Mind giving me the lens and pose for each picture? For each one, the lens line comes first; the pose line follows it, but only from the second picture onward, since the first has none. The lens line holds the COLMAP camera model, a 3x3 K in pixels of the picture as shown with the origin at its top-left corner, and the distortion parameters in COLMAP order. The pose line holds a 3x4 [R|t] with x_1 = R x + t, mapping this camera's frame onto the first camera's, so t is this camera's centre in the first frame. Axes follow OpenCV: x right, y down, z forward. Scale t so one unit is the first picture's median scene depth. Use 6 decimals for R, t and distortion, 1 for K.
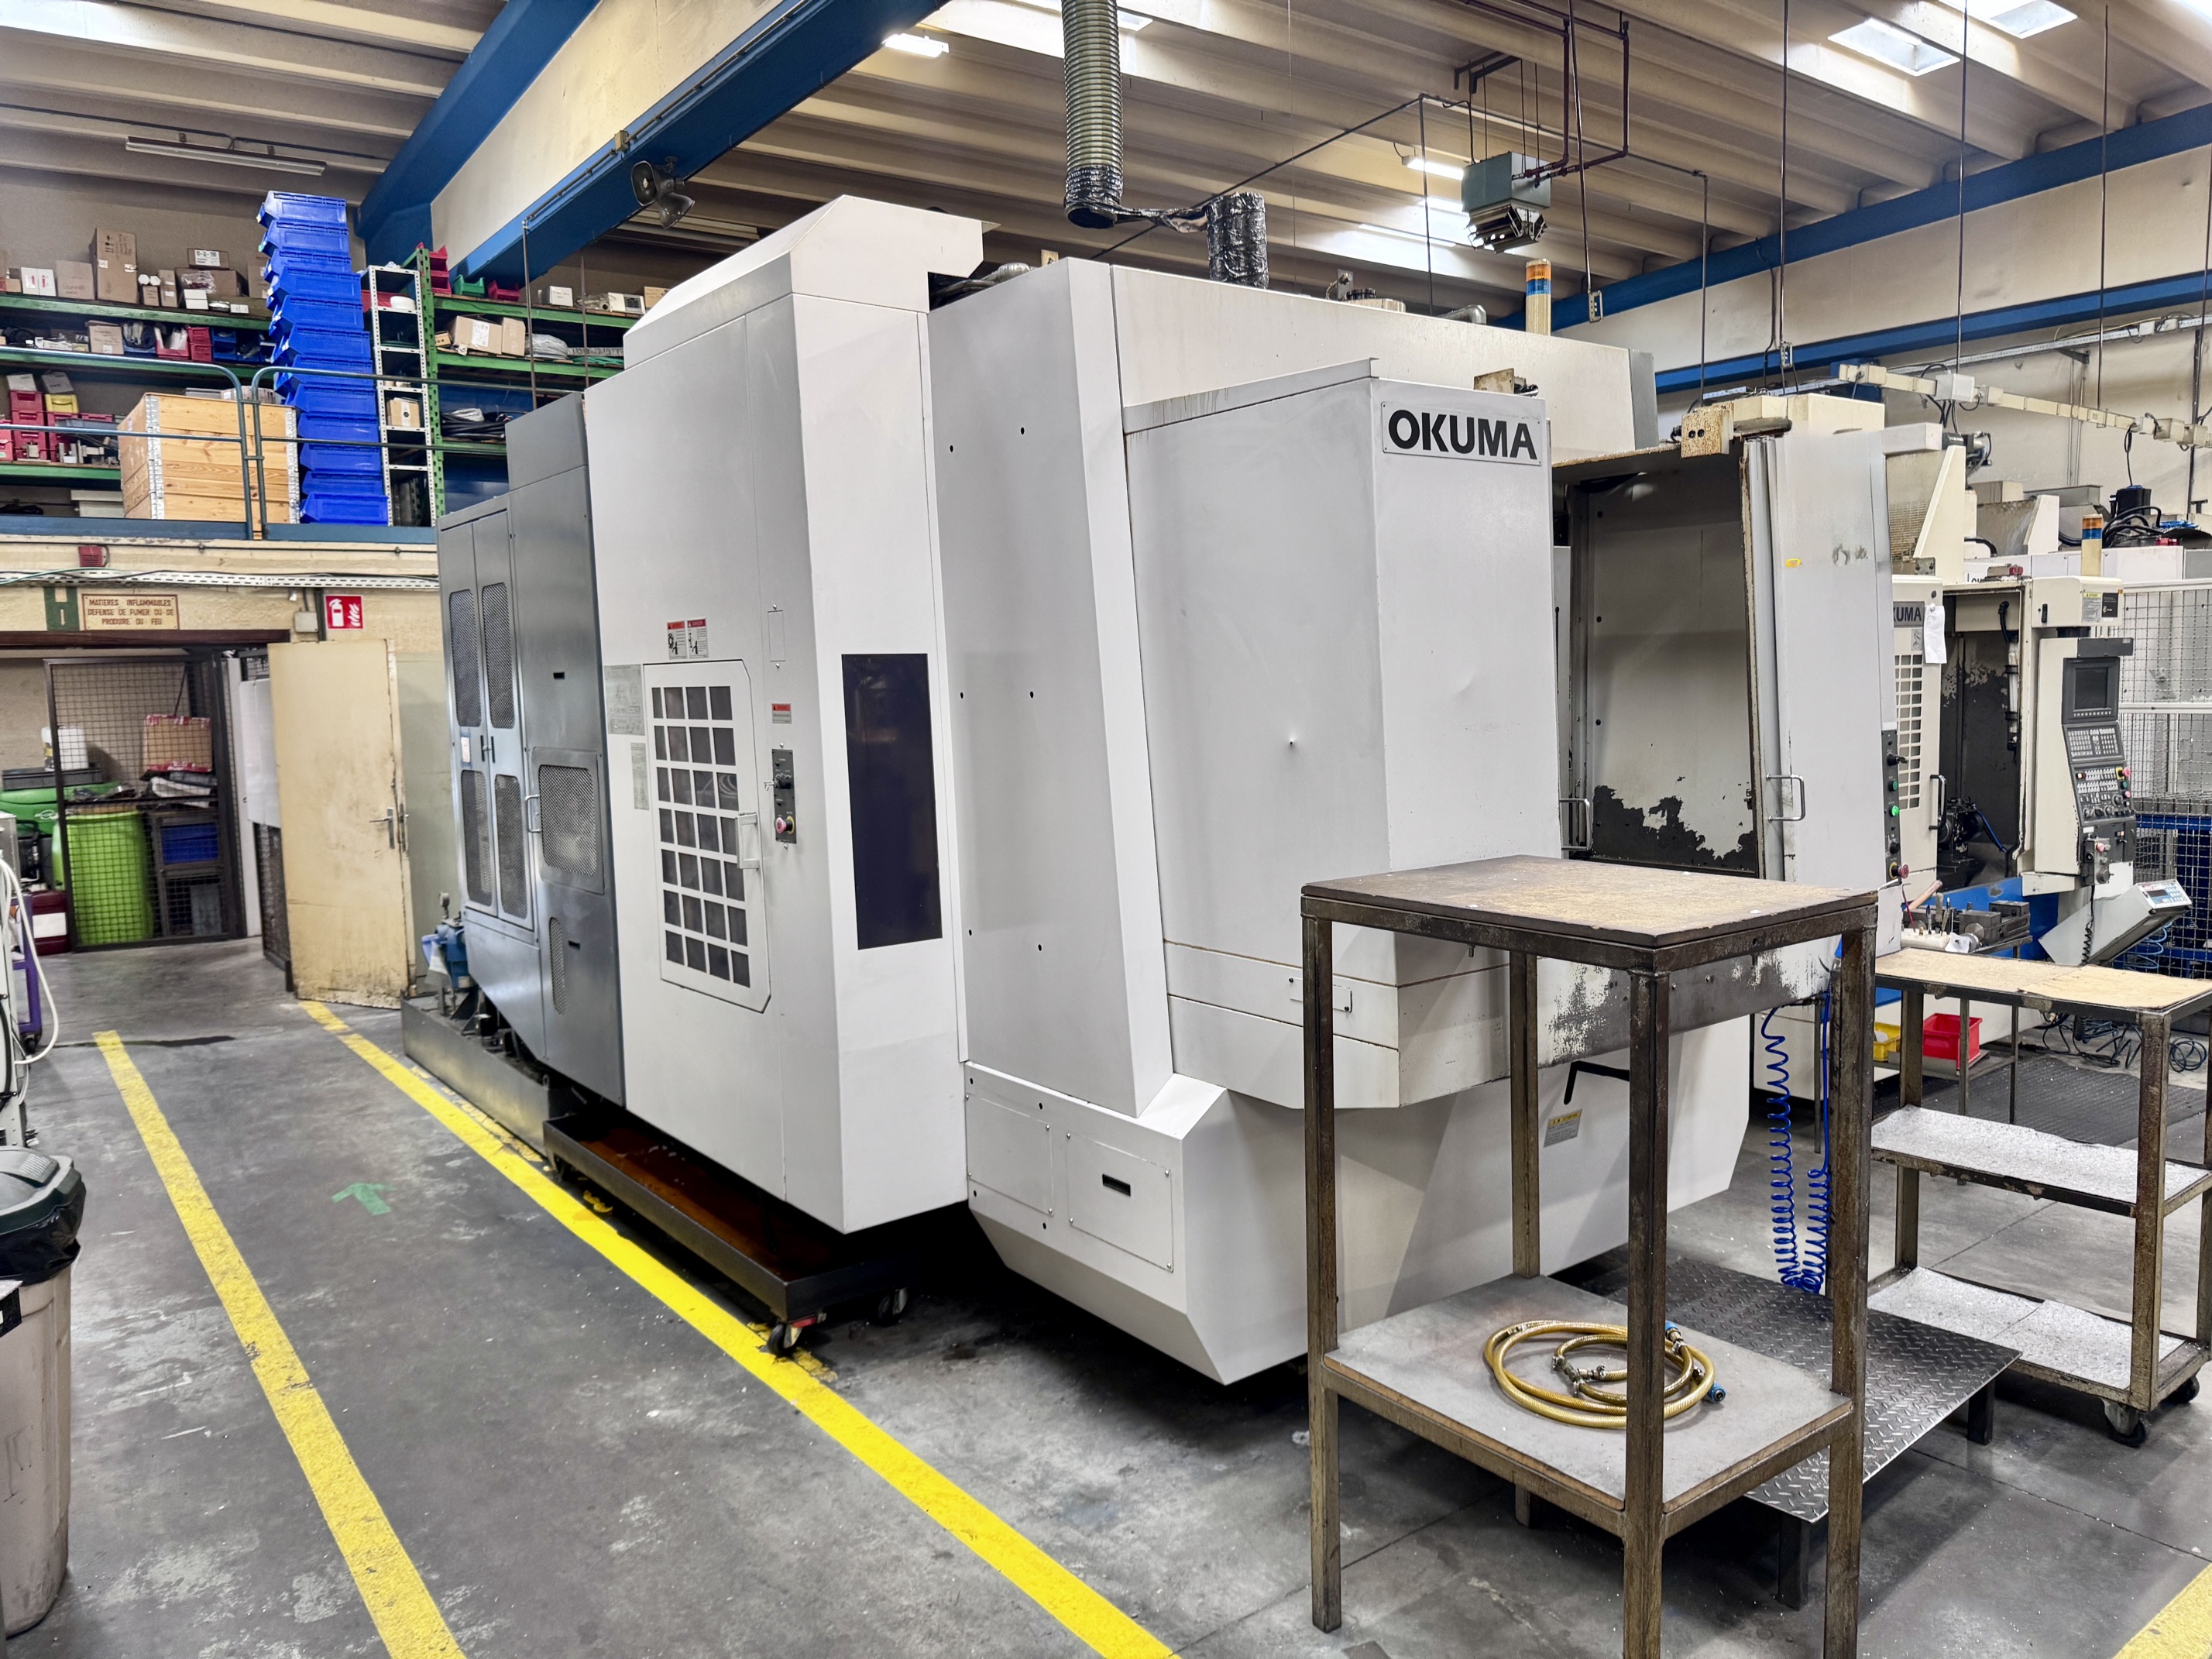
lens RADIAL K [[1574.0, 0, 1106.0], [0, 1574.0, 829.5], [0, 0, 1]] dist [0.211074, -0.486554]
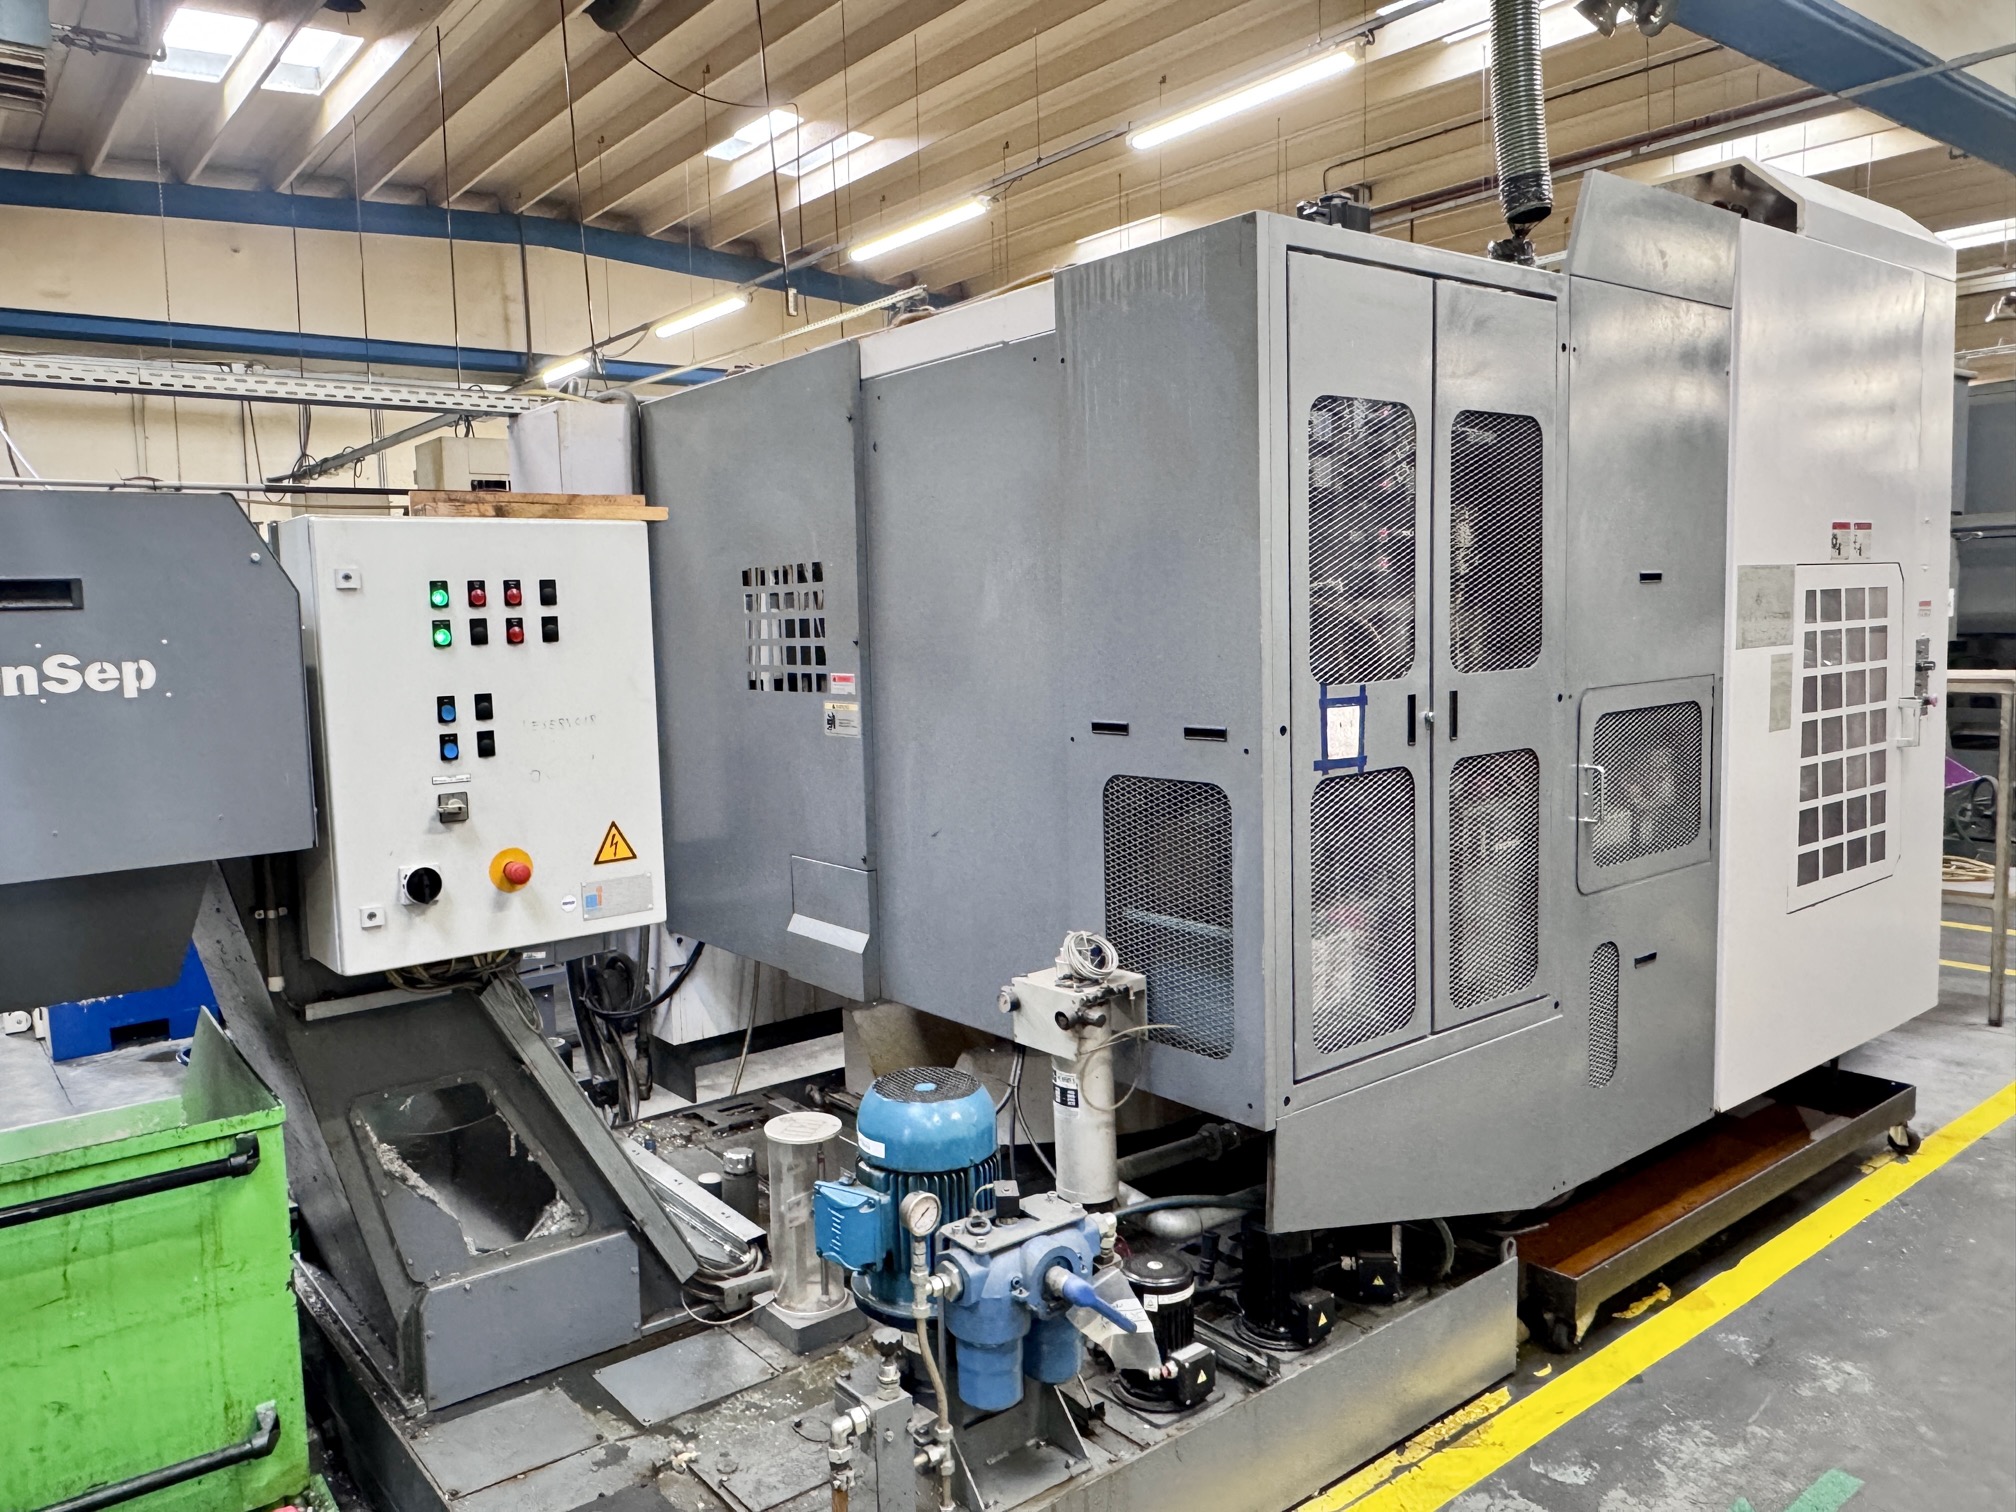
lens RADIAL K [[1435.5, 0, 910.3], [0, 1435.5, 759.4], [0, 0, 1]] dist [0.000910, -0.002669]
pose [[-0.008231, -0.076835, 0.997010, -1.161811], [0.130173, 0.988477, 0.077252, -0.129532], [-0.991457, 0.130420, 0.001866, 1.595900]]
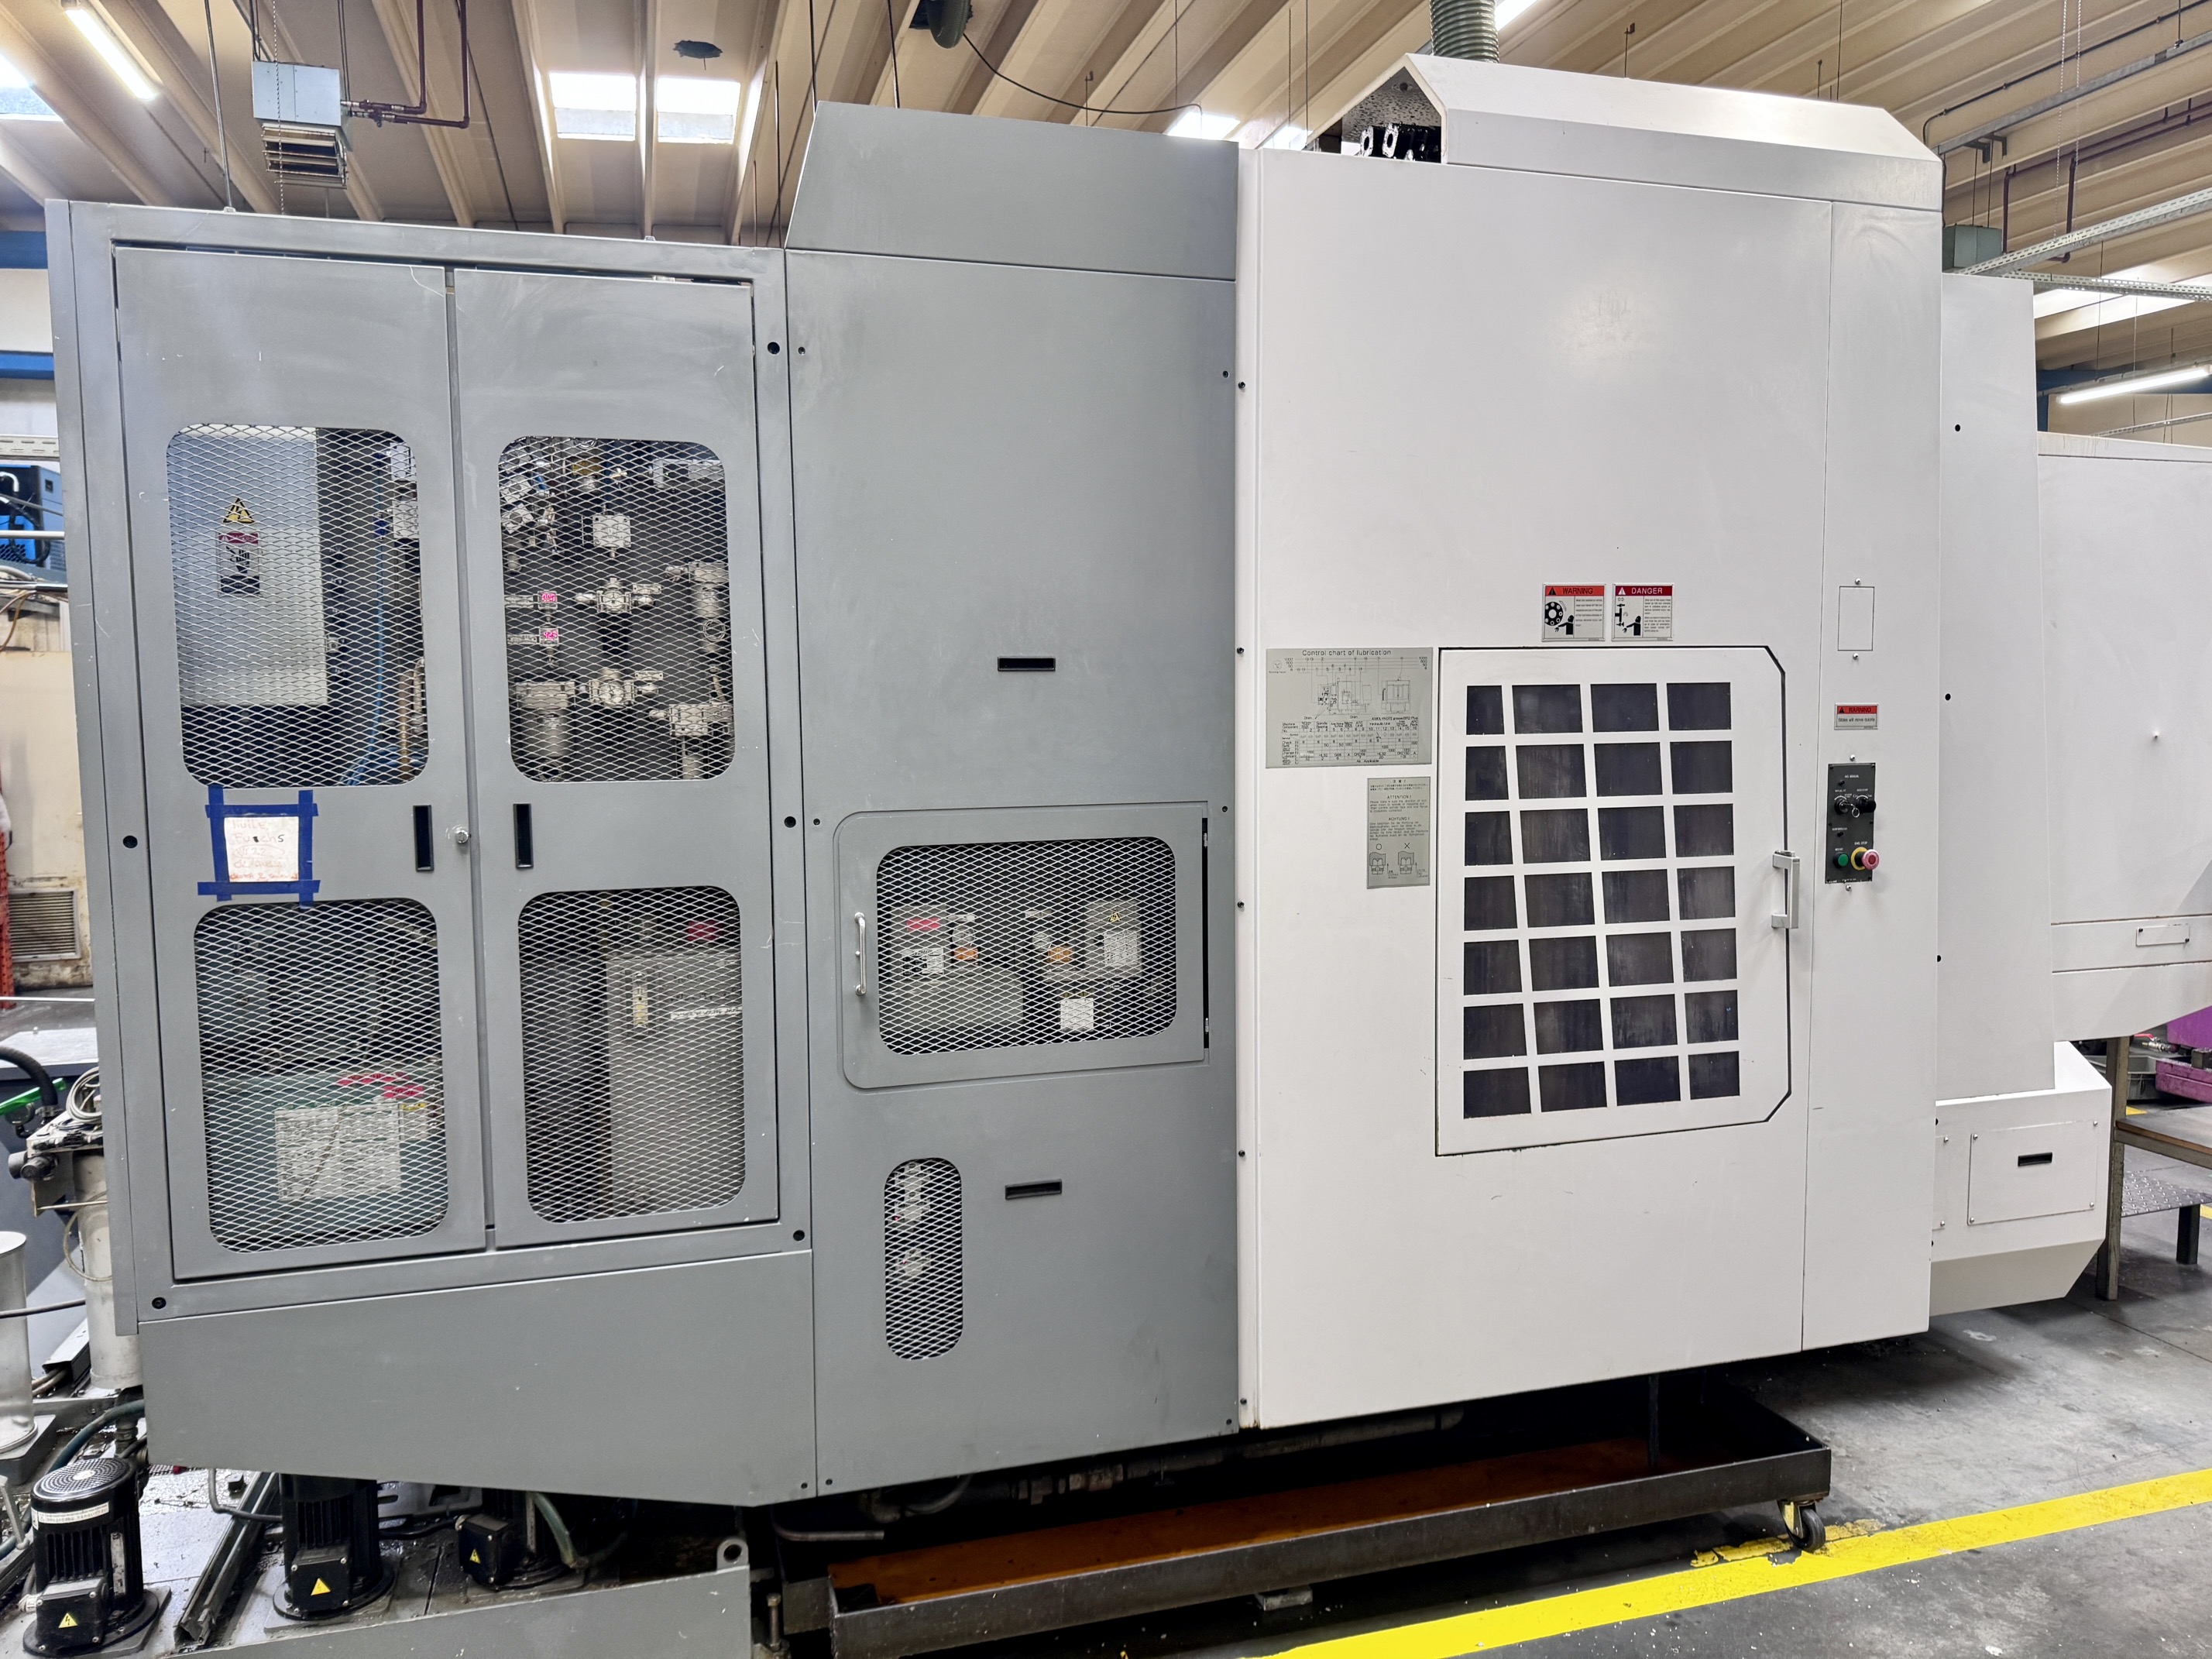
lens RADIAL K [[1587.1, 0, 1106.0], [0, 1587.1, 829.5], [0, 0, 1]] dist [0.025118, -0.032435]
pose [[0.338171, -0.058641, 0.939256, -0.963136], [0.090475, 0.995459, 0.029575, -0.067270], [-0.936725, 0.074978, 0.341941, 0.972129]]
